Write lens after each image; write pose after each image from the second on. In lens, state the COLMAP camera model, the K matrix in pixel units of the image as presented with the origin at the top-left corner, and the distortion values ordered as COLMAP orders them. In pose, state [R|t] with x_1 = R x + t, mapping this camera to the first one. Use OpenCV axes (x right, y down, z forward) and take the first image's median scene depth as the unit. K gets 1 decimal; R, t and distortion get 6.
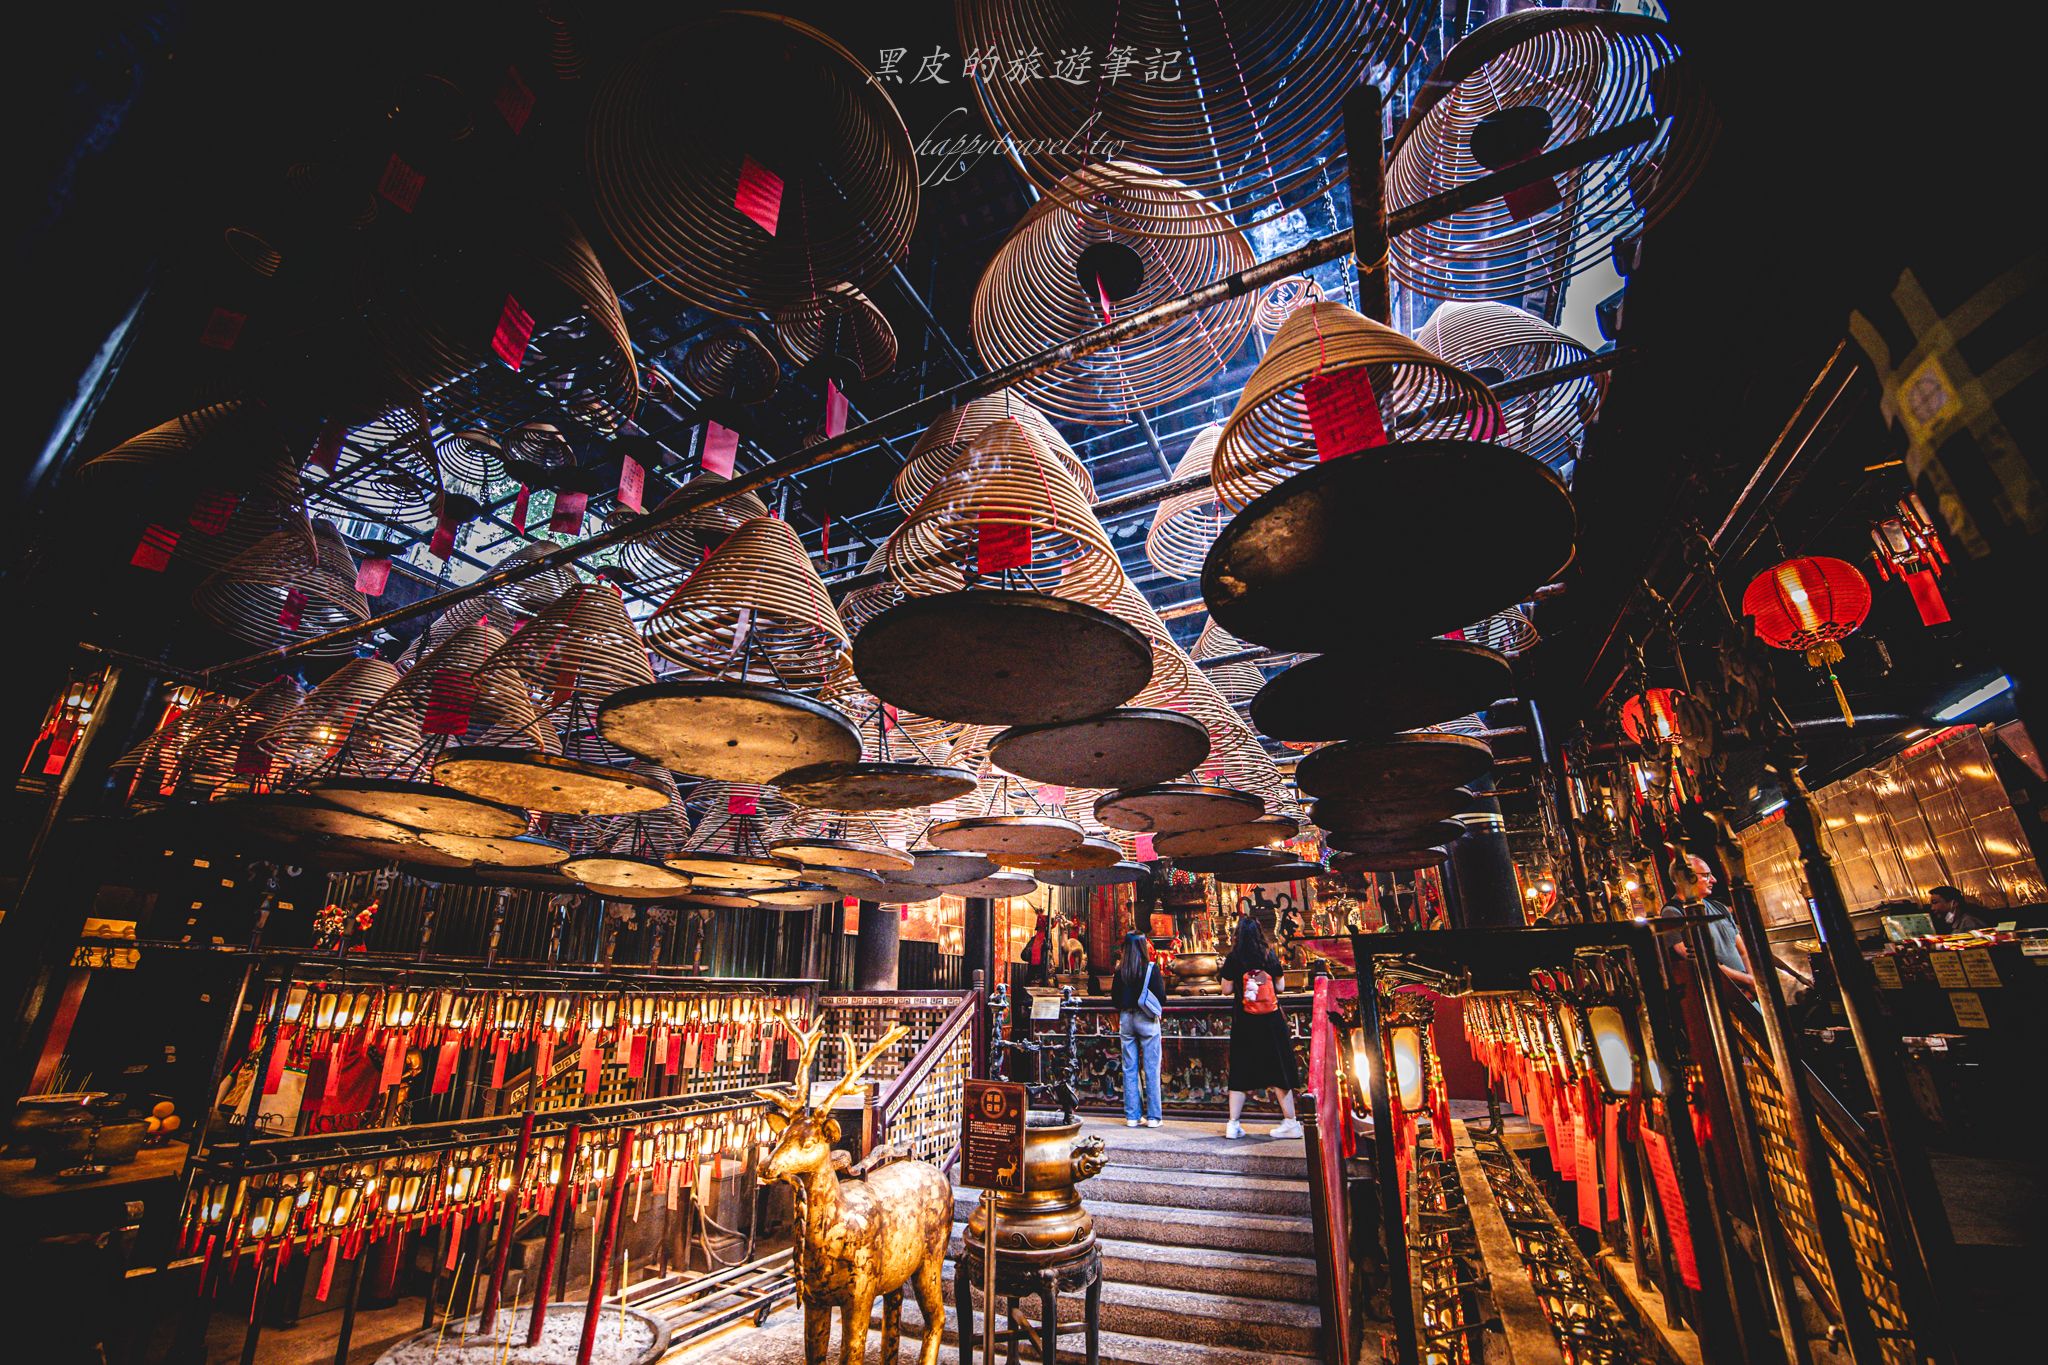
lens RADIAL K [[813.8, 0, 1013.6], [0, 813.8, 708.4], [0, 0, 1]] dist [-0.049976, -0.000010]
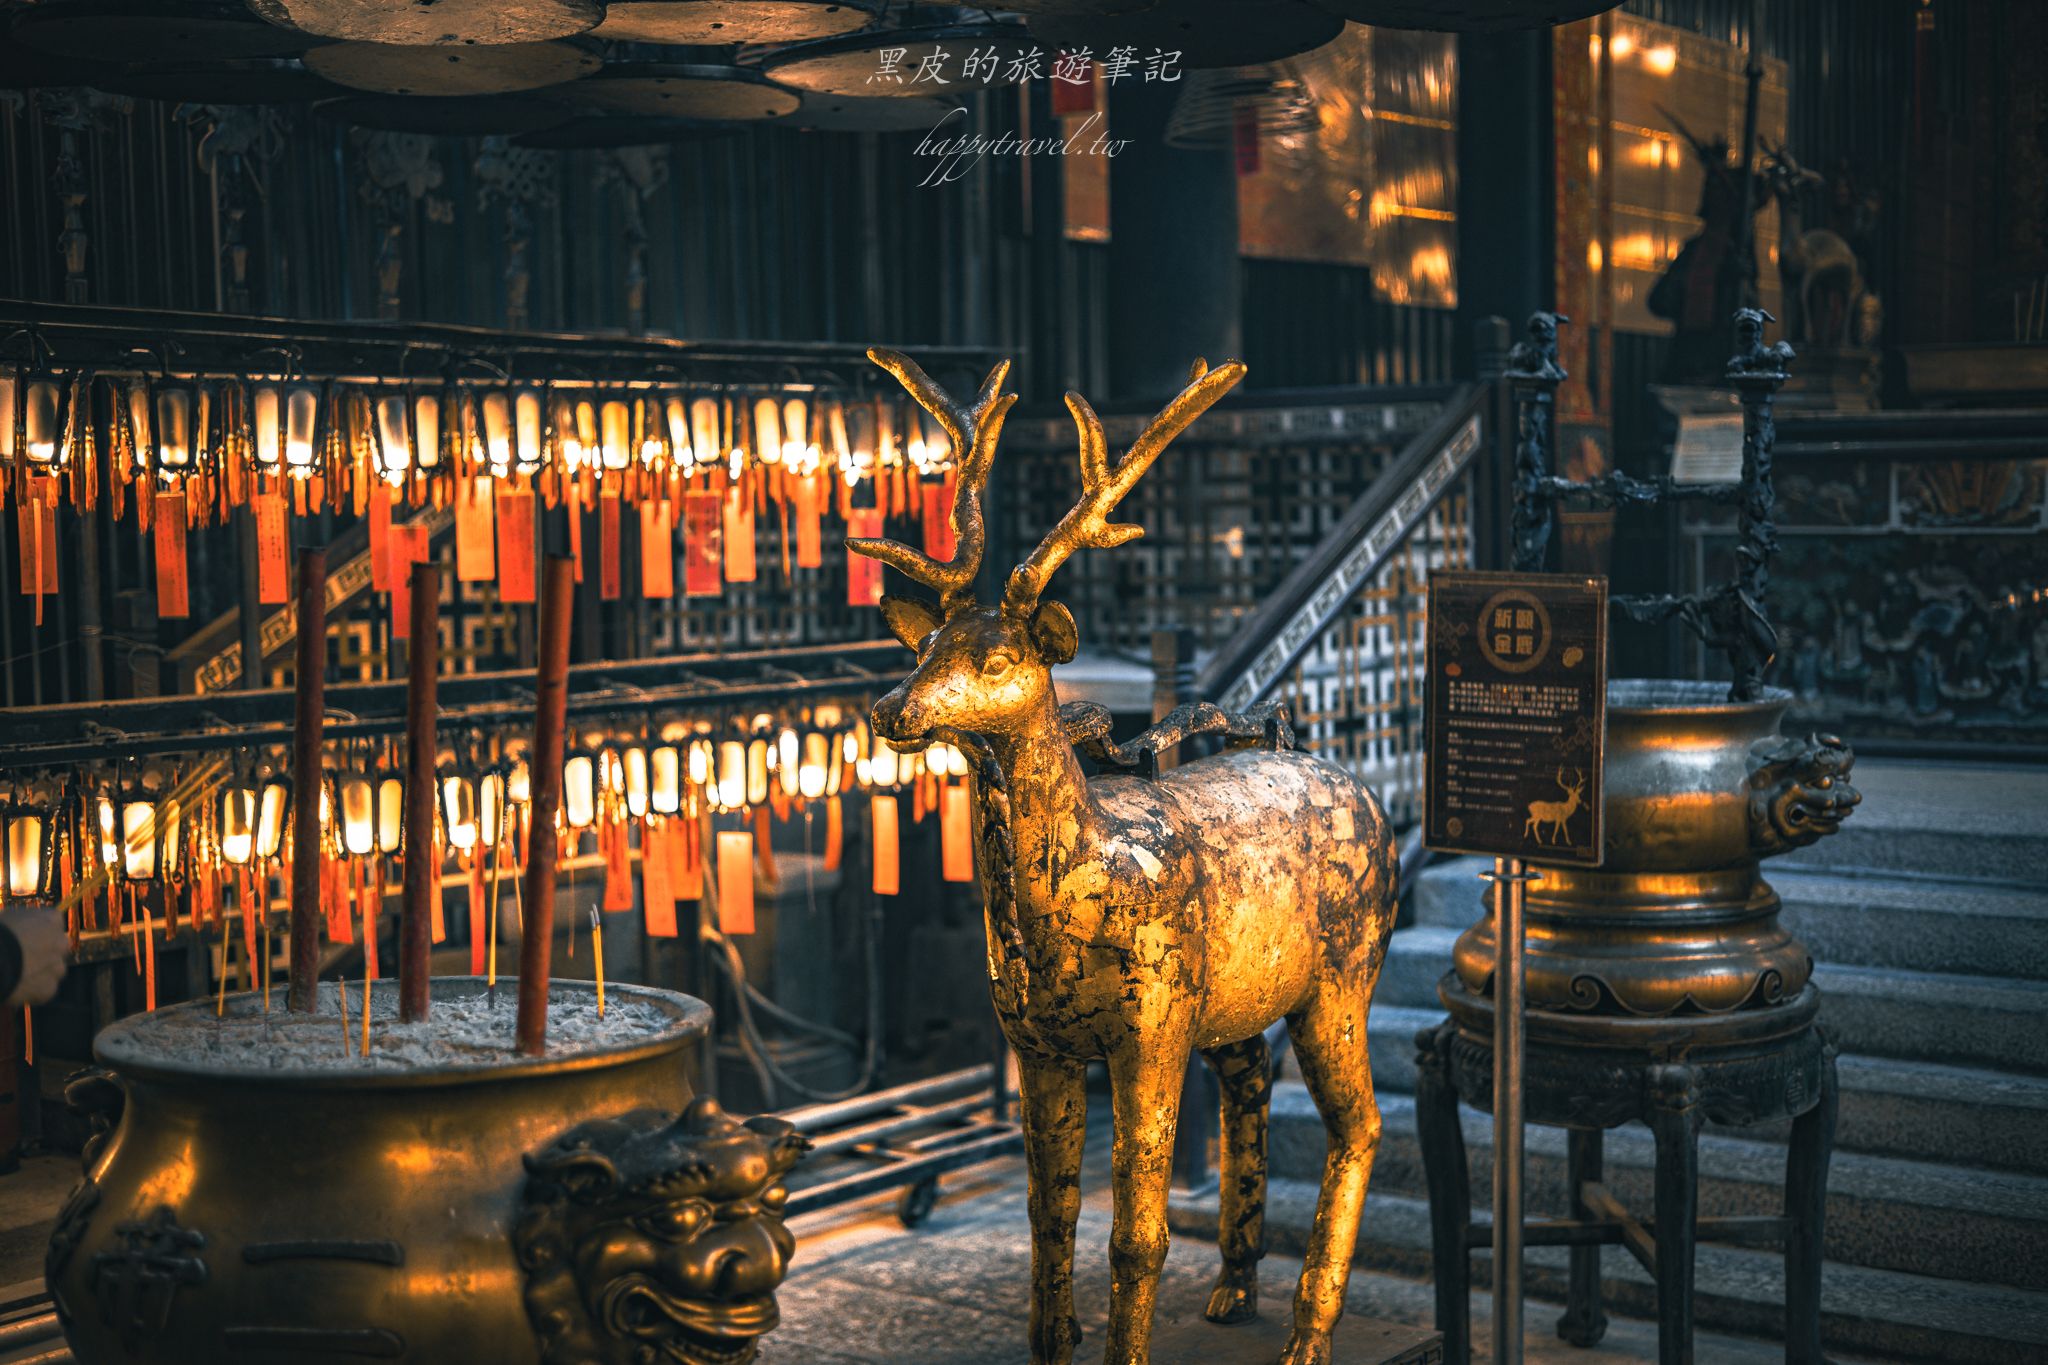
lens RADIAL K [[2783.5, 0, 1024.0], [0, 2783.5, 682.5], [0, 0, 1]] dist [0.094755, -0.479854]
pose [[0.976203, 0.002014, -0.216851, 0.025884], [0.085606, 0.915168, 0.393877, 0.017014], [0.199248, -0.403068, 0.893217, -0.109677]]
